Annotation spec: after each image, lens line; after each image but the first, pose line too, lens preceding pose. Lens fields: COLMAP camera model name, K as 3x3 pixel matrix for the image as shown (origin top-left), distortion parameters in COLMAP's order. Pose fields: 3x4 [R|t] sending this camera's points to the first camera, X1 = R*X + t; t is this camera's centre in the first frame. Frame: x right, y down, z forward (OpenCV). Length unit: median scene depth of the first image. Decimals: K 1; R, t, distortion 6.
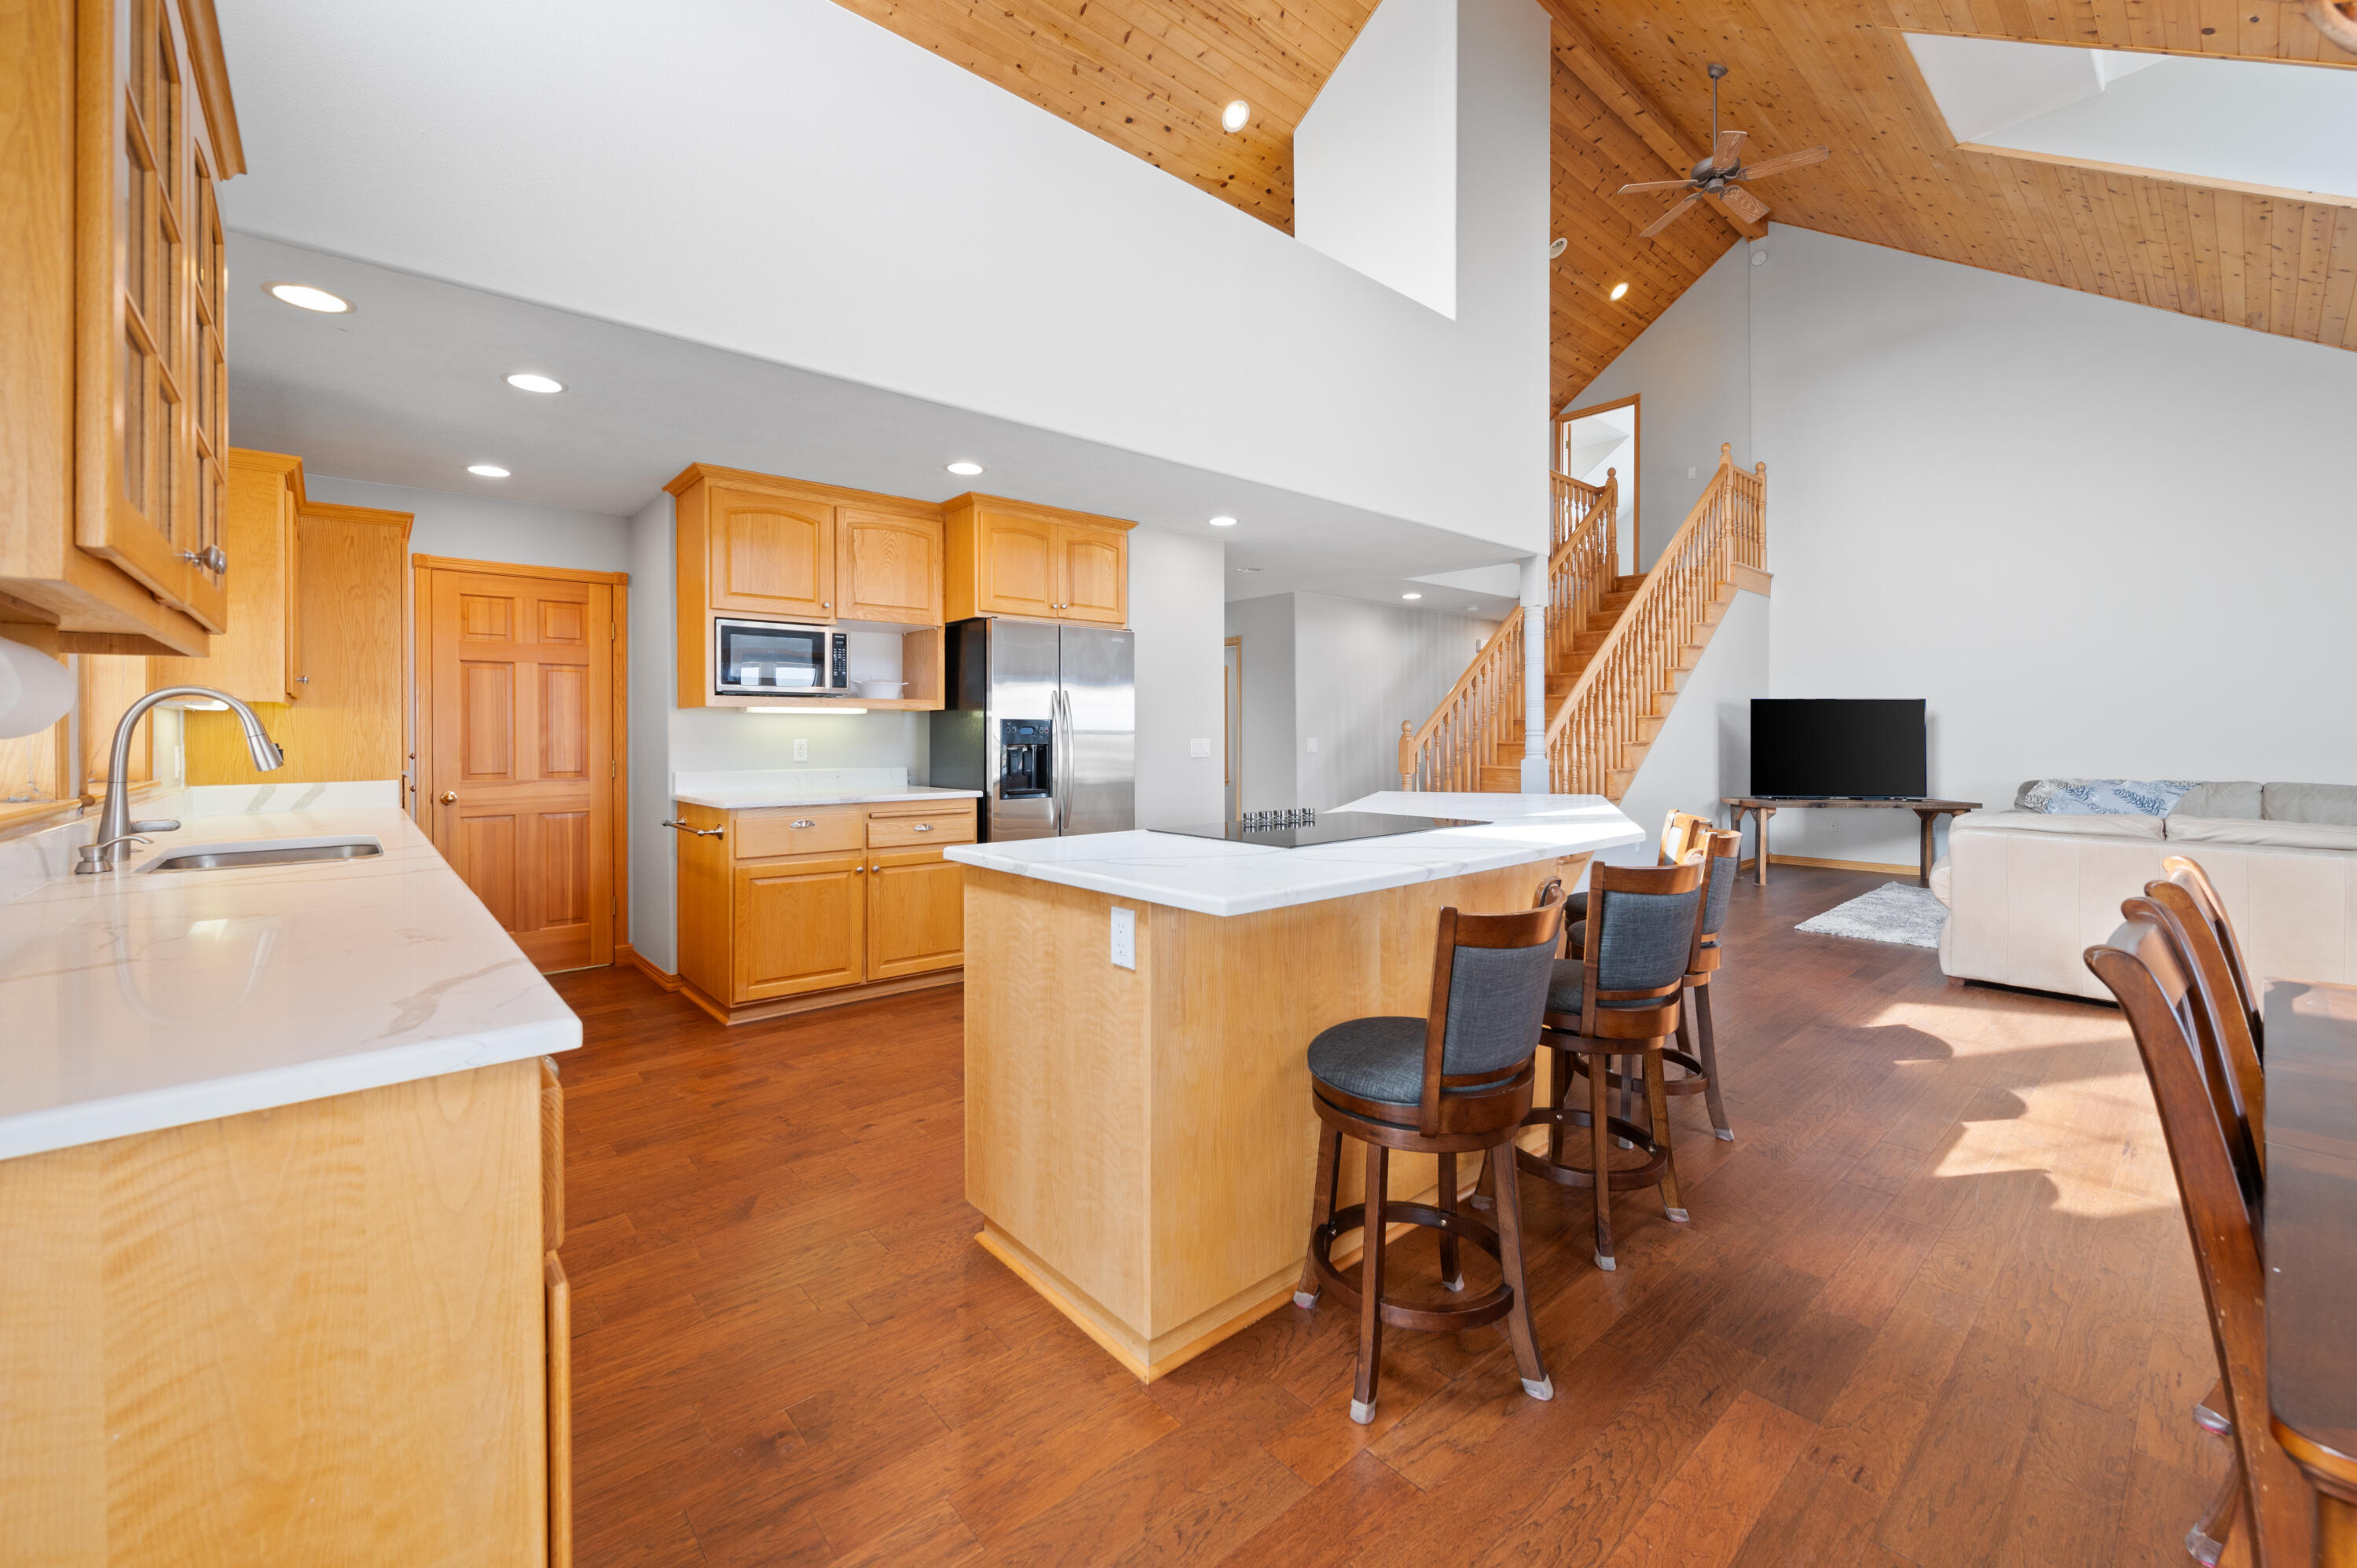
lens RADIAL K [[940.8, 0, 1178.4], [0, 940.8, 742.0], [0, 0, 1]] dist [-0.001163, 0.000013]
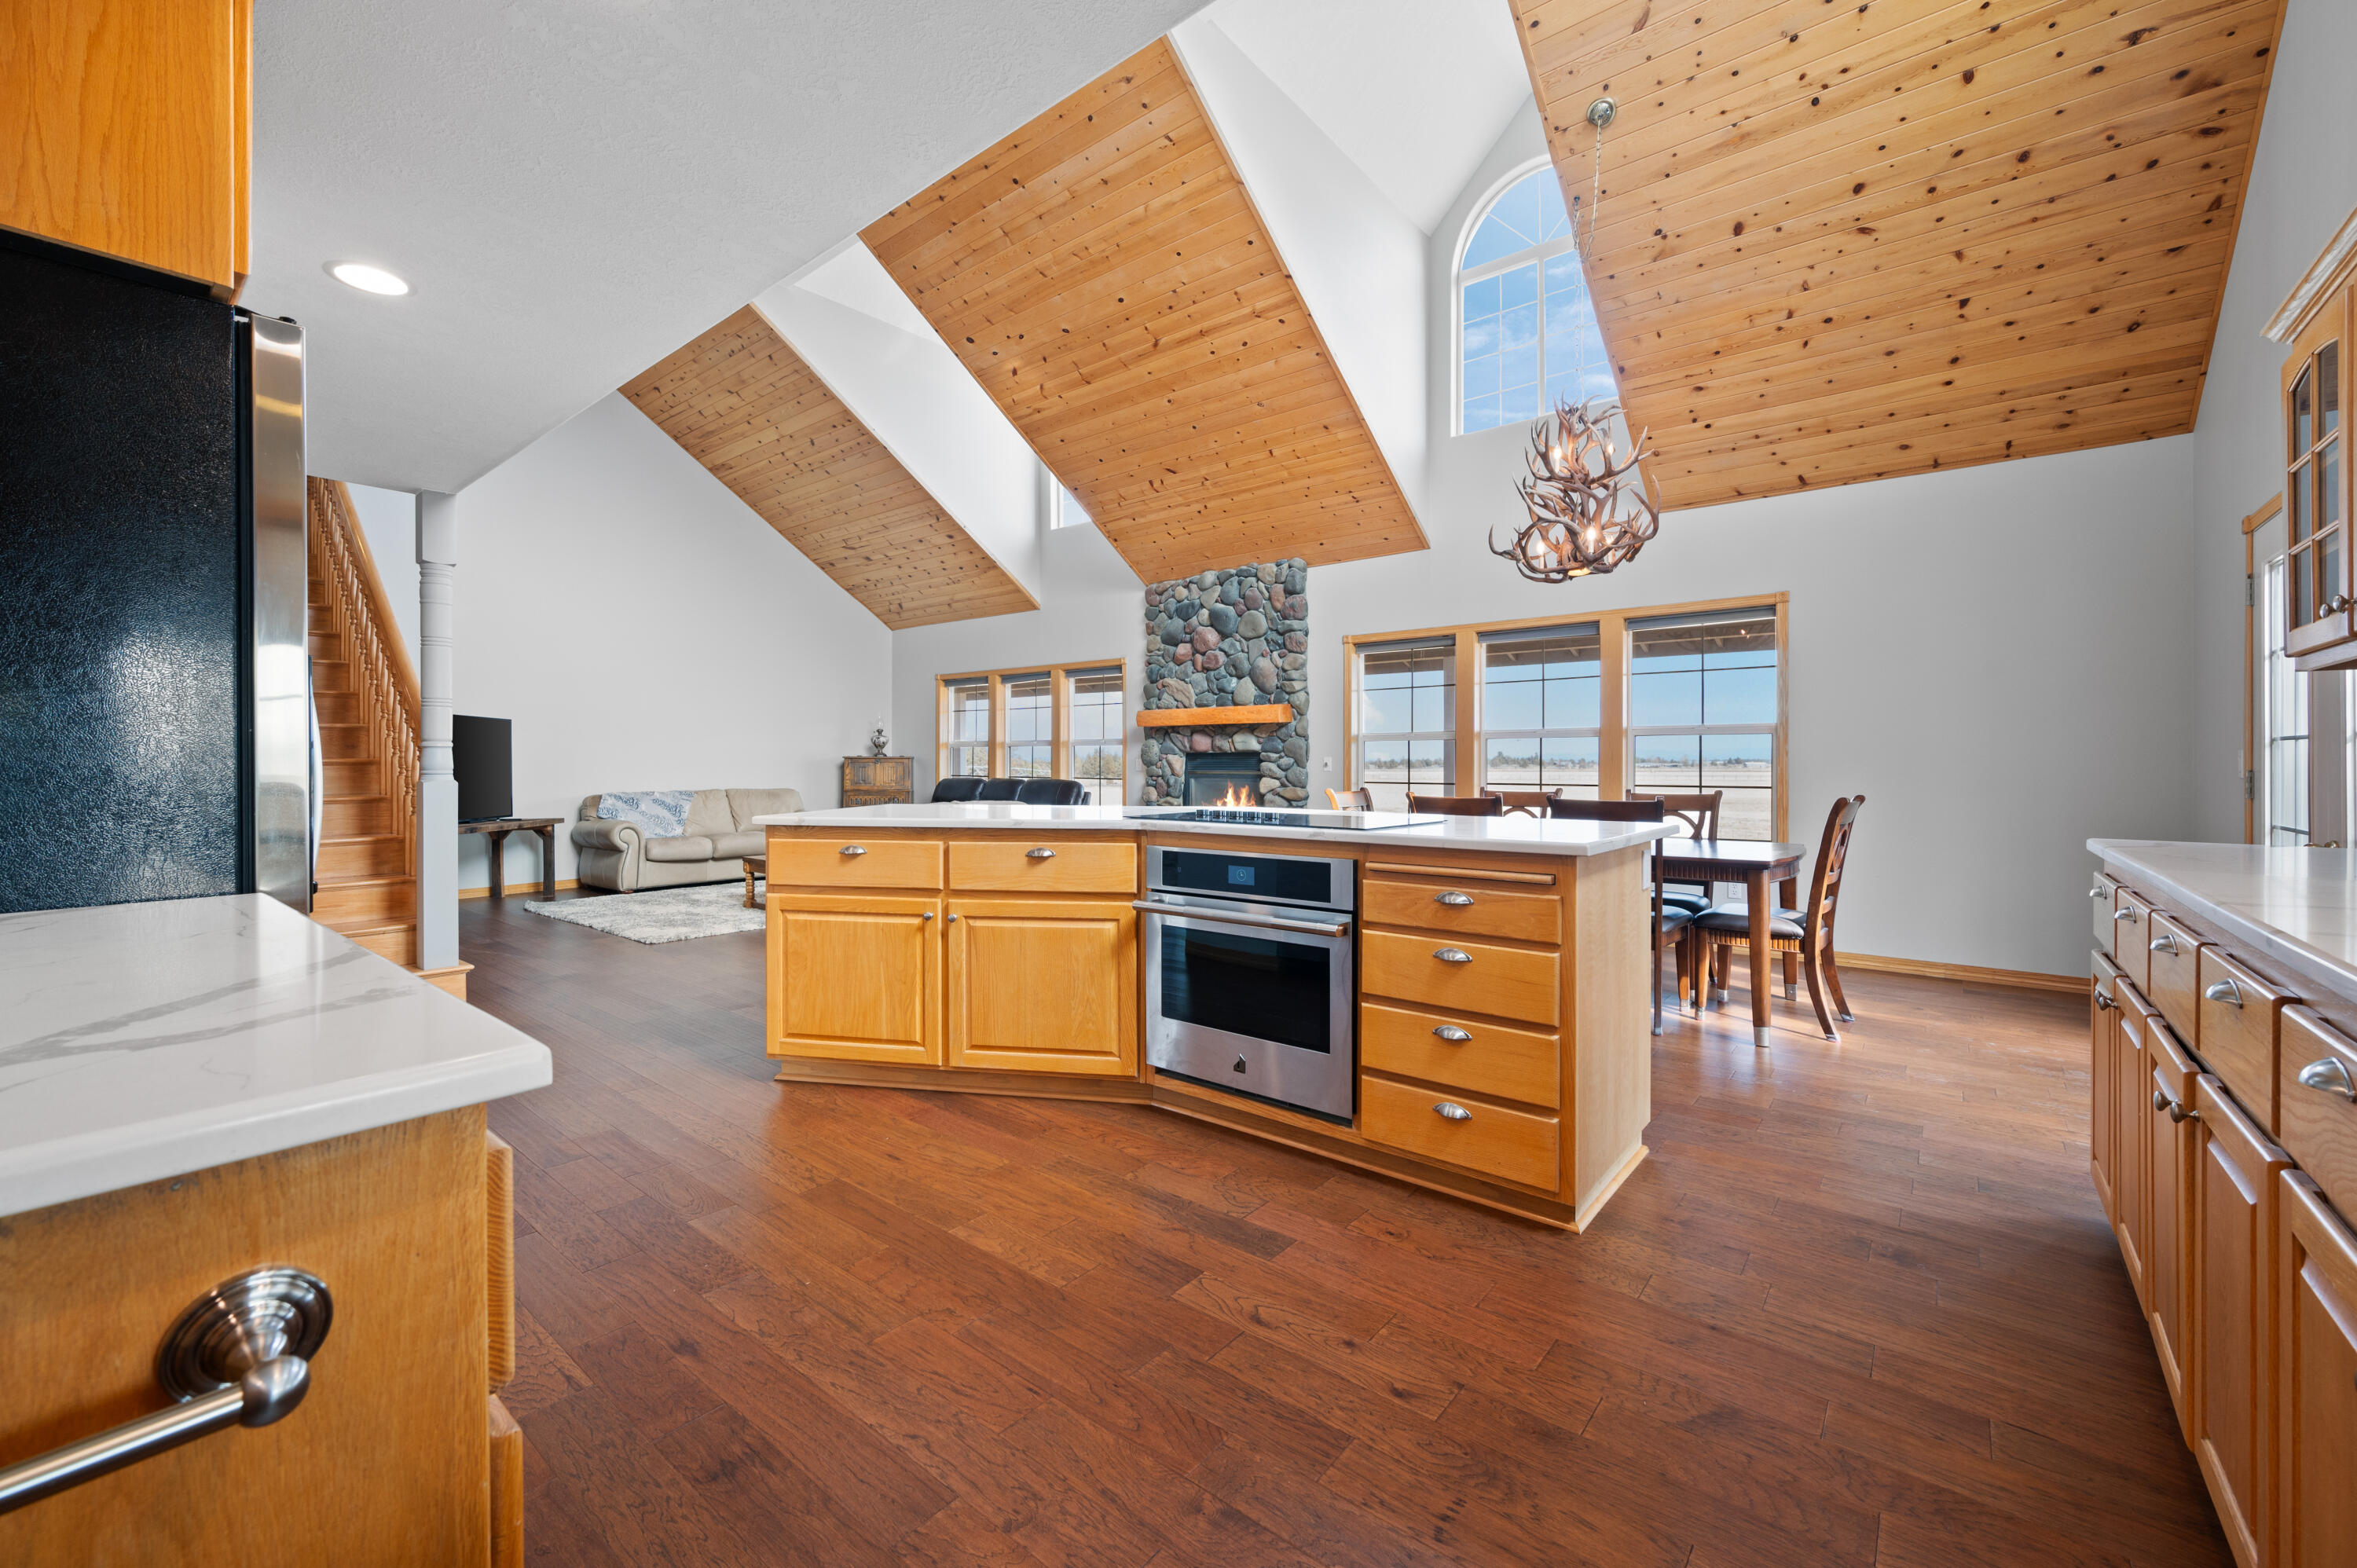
lens RADIAL K [[941.6, 0, 1181.4], [0, 941.6, 762.3], [0, 0, 1]] dist [-0.001294, 0.000478]
pose [[-0.166016, 0.004394, 0.986113, -0.563985], [0.006177, 0.999975, -0.003416, 0.015372], [-0.986104, 0.005524, -0.166039, 0.788432]]
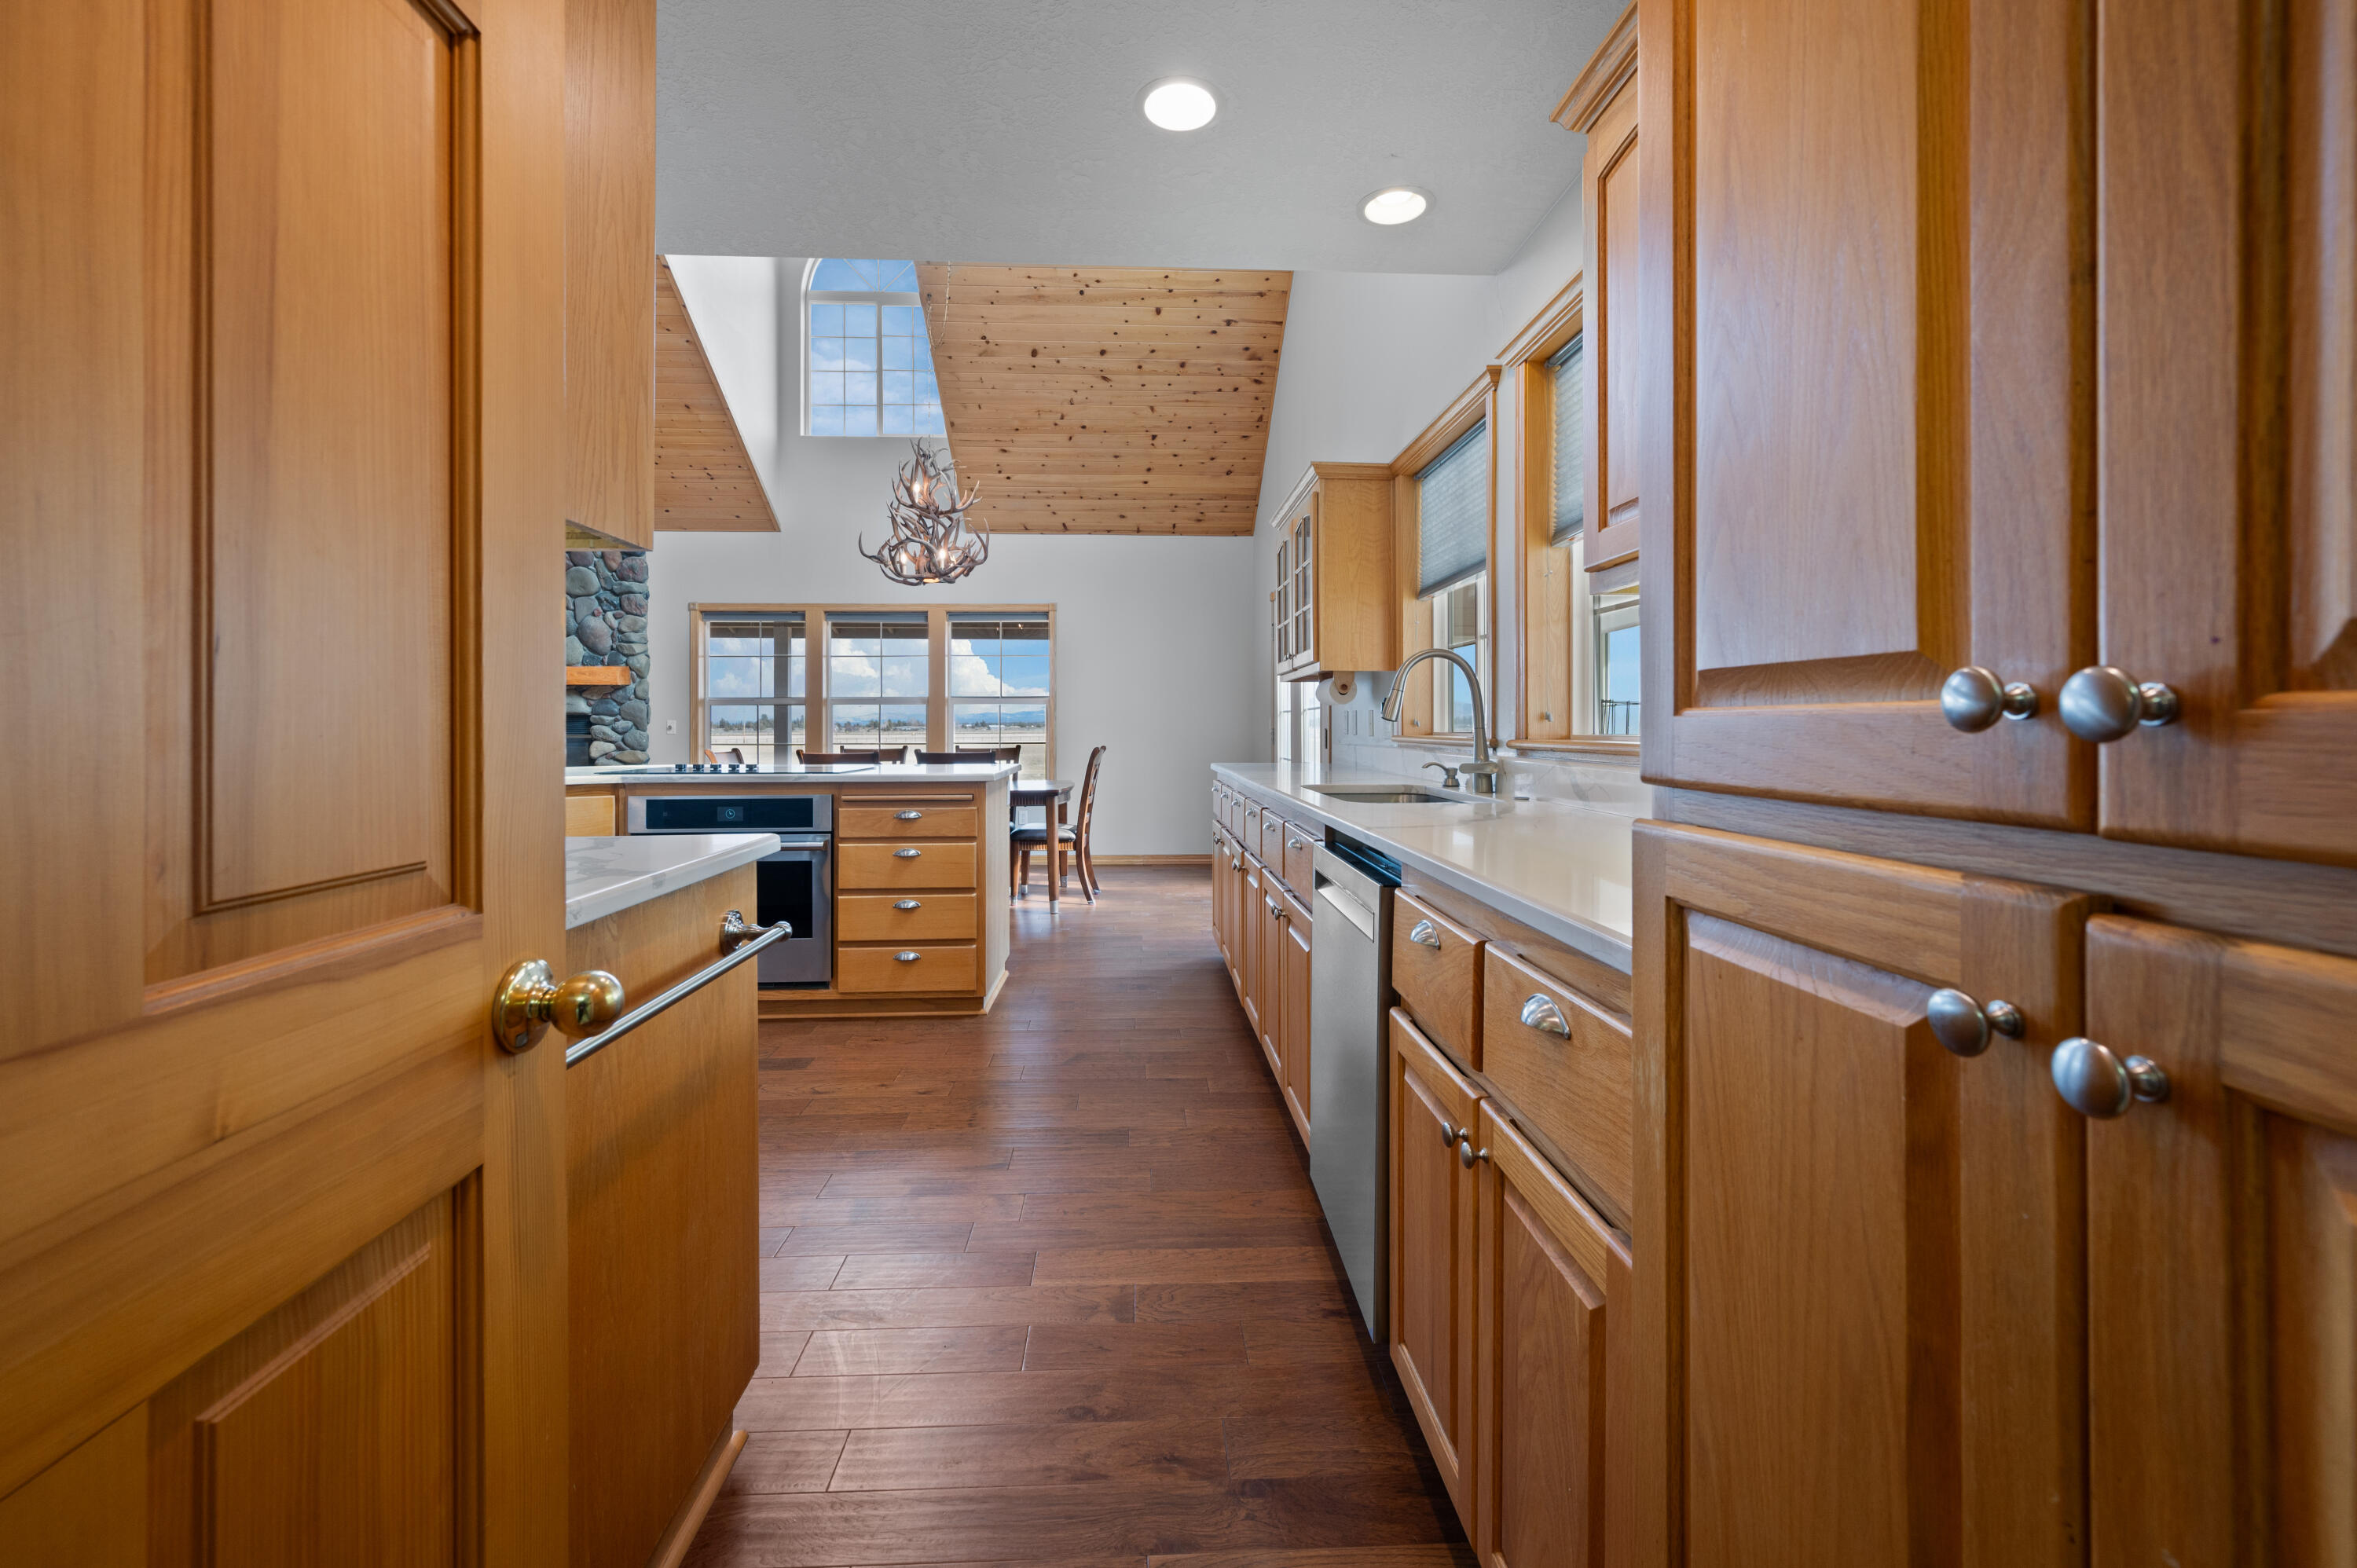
lens RADIAL K [[958.9, 0, 1178.8], [0, 958.9, 726.4], [0, 0, 1]] dist [0.000123, -0.000005]
pose [[-0.785146, 0.004459, 0.619294, -0.747699], [0.007863, 0.999965, 0.002768, 0.015761], [-0.619260, 0.007043, -0.785154, 1.042073]]
